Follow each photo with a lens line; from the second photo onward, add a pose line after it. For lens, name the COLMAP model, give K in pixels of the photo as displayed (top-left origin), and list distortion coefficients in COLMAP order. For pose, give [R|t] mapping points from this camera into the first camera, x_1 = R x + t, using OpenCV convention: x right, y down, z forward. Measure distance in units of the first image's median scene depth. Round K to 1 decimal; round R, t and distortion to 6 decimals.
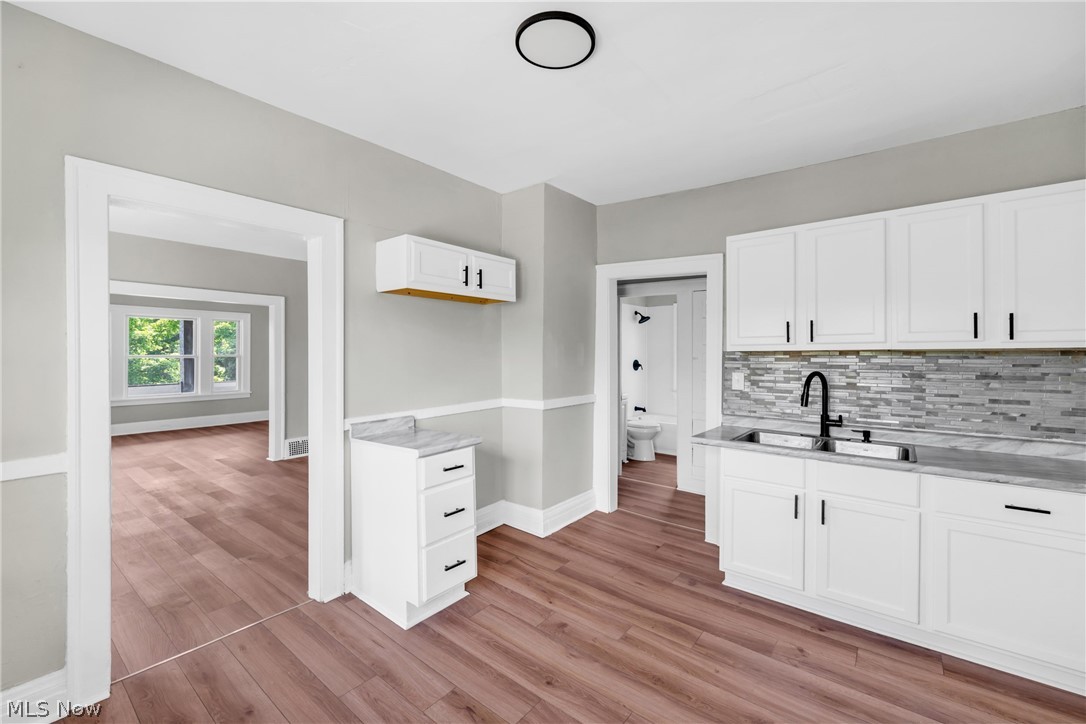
lens RADIAL K [[447.3, 0, 549.1], [0, 447.3, 358.1], [0, 0, 1]] dist [0.003343, 0.000143]
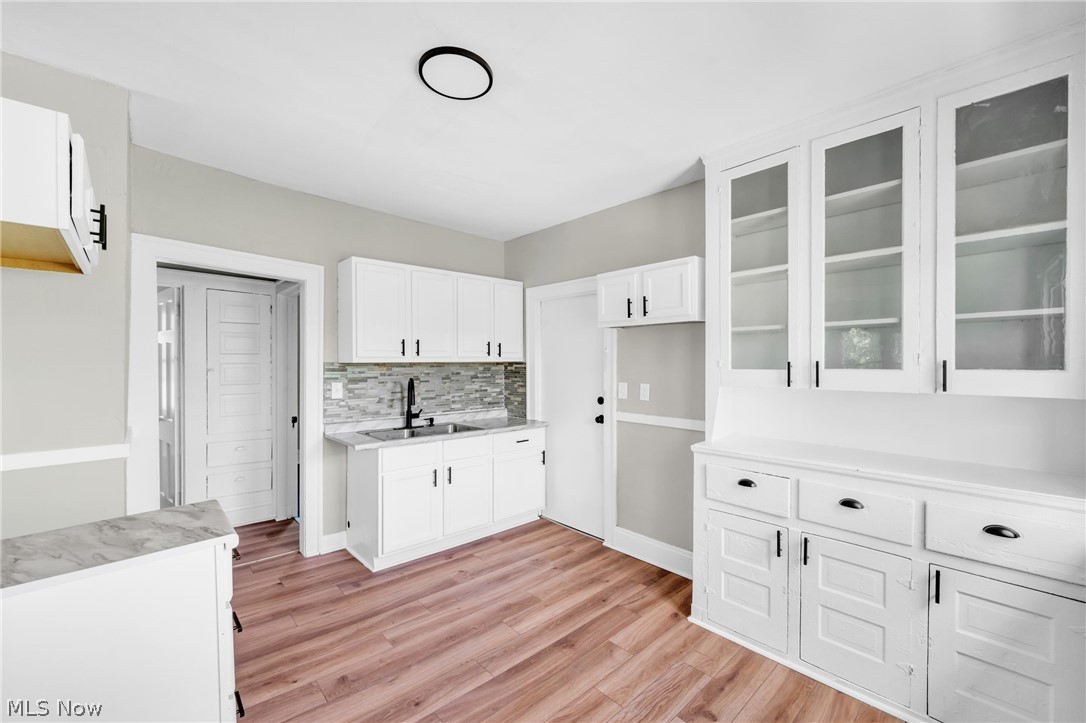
lens RADIAL K [[447.3, 0, 549.8], [0, 447.3, 364.1], [0, 0, 1]] dist [0.003343, 0.000143]
pose [[0.153076, -0.000723, 0.988214, -0.700339], [0.008862, 0.999961, -0.000641, -0.007352], [-0.988175, 0.008856, 0.153076, 0.427895]]
